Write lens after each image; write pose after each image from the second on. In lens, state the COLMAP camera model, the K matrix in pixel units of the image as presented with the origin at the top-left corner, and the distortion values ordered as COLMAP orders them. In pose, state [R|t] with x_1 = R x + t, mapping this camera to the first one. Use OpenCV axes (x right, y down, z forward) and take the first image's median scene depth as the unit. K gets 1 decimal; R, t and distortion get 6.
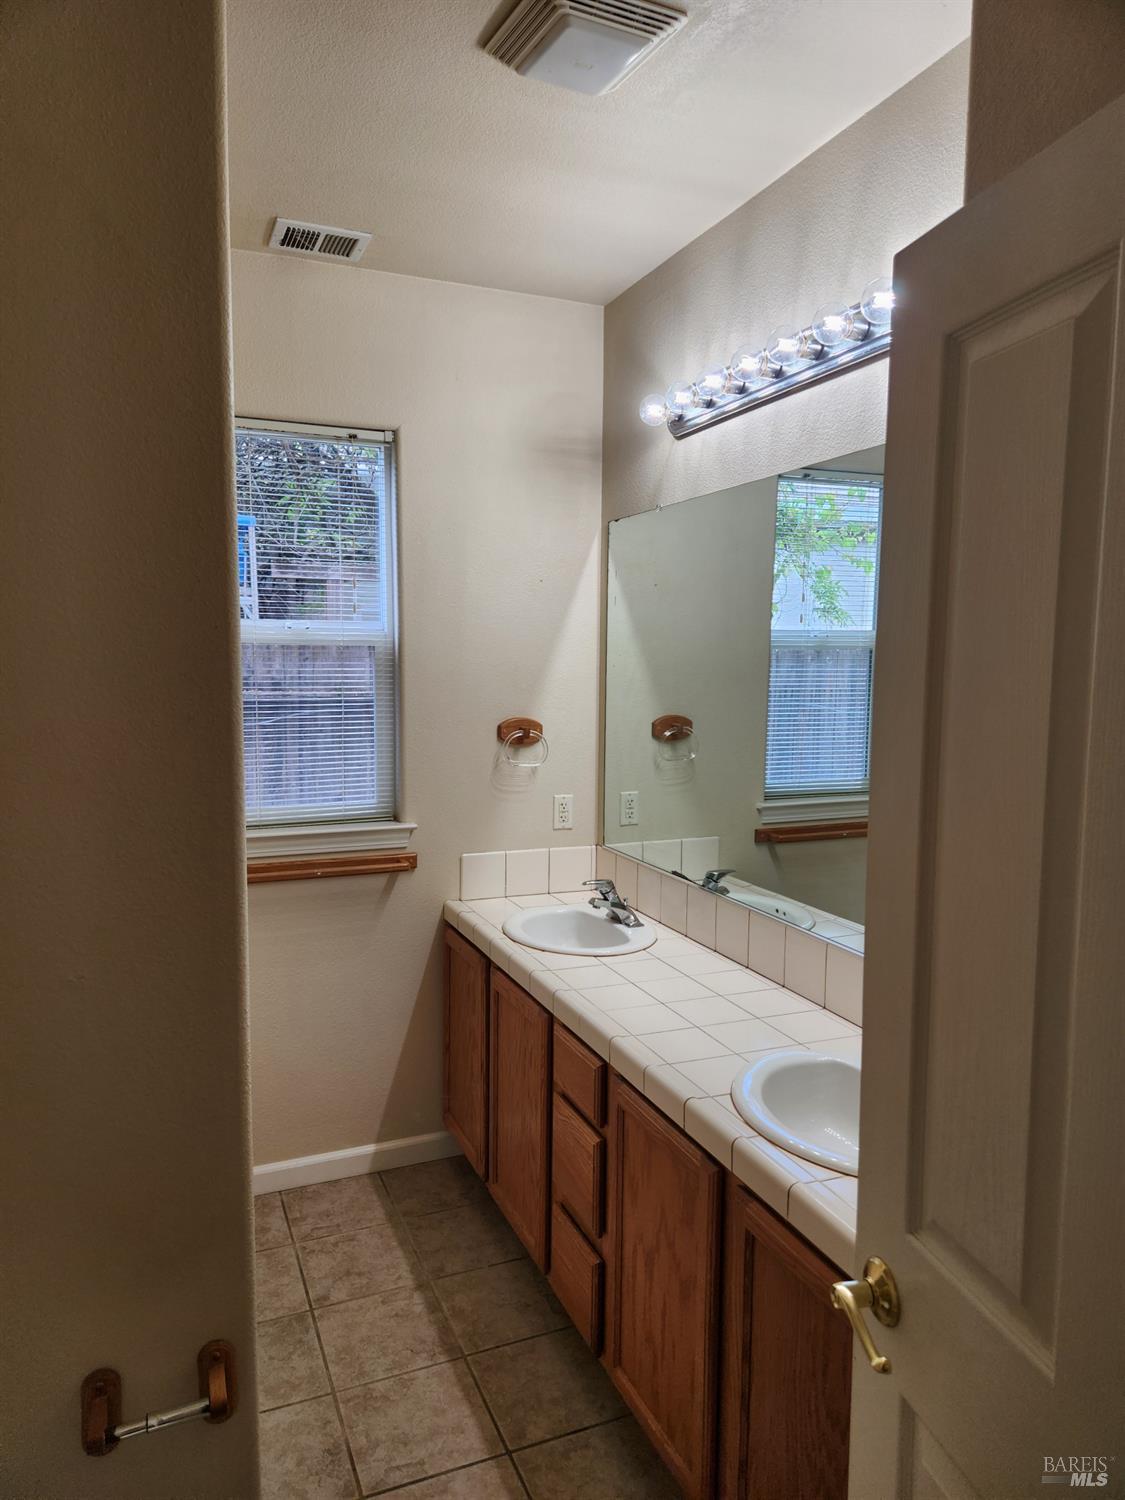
lens RADIAL K [[999.6, 0, 565.5], [0, 999.6, 750.4], [0, 0, 1]] dist [0.075225, -0.058643]
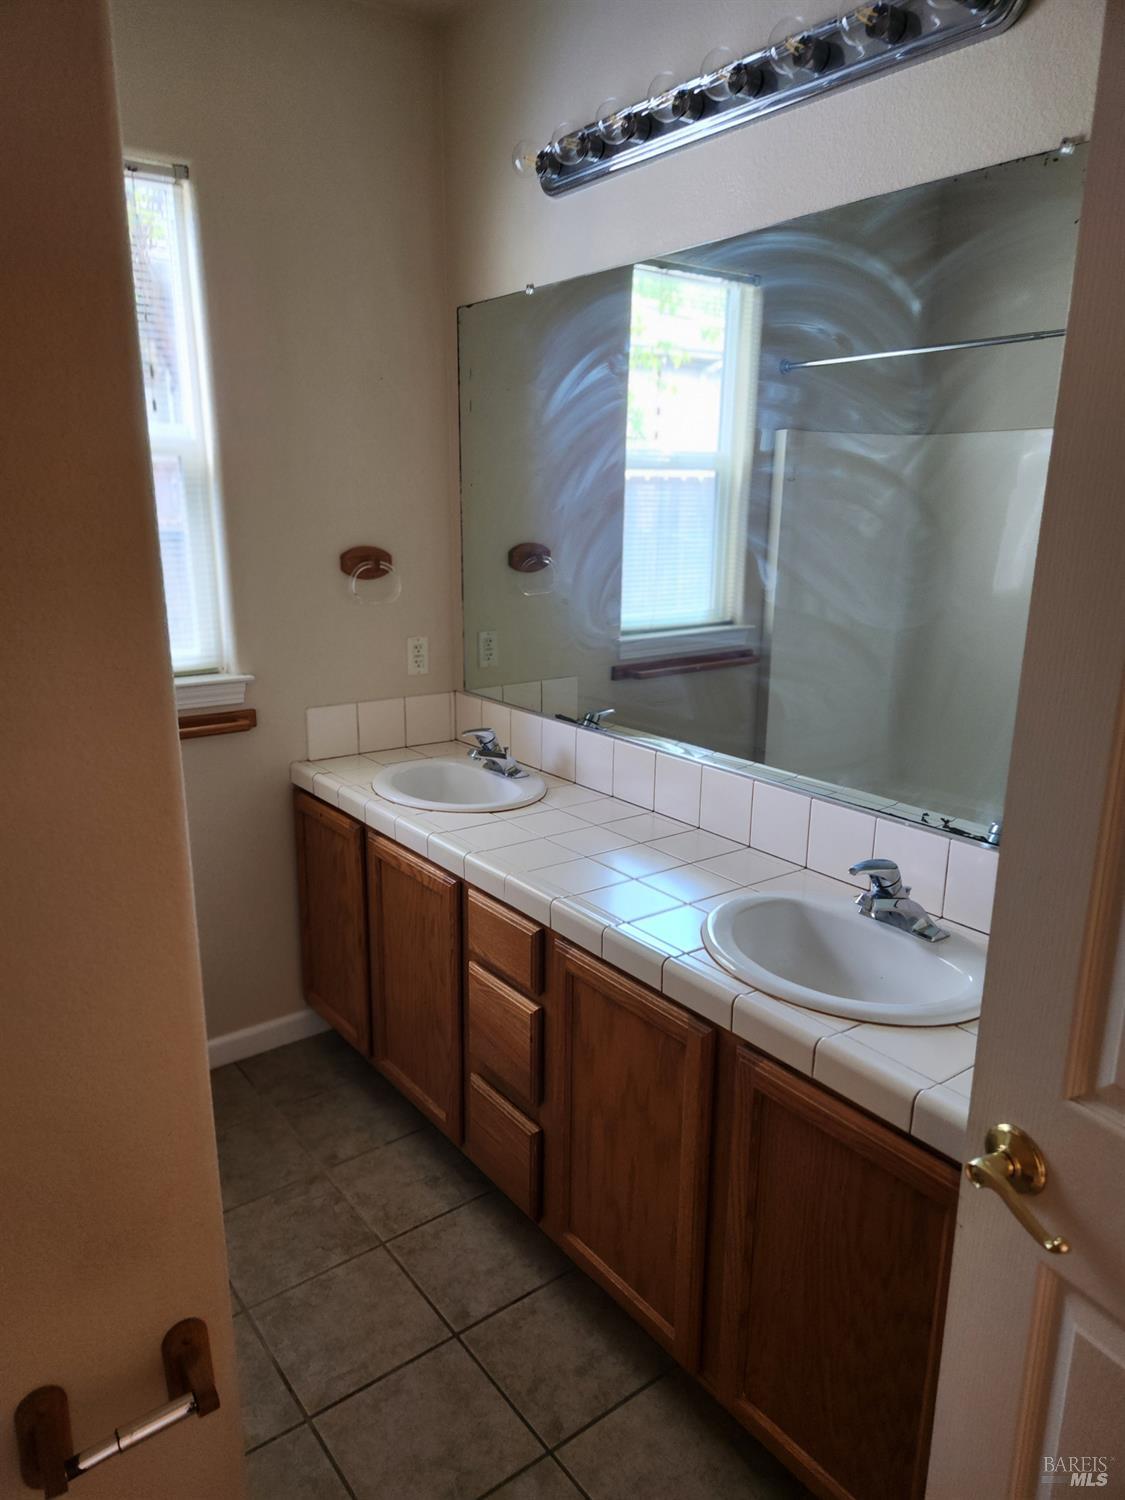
lens RADIAL K [[999.6, 0, 561.2], [0, 999.6, 757.8], [0, 0, 1]] dist [0.075225, -0.058643]
pose [[0.969229, -0.062582, 0.238072, -0.142131], [0.024058, 0.986595, 0.161404, 0.015946], [-0.244982, -0.150710, 0.957742, 0.153429]]
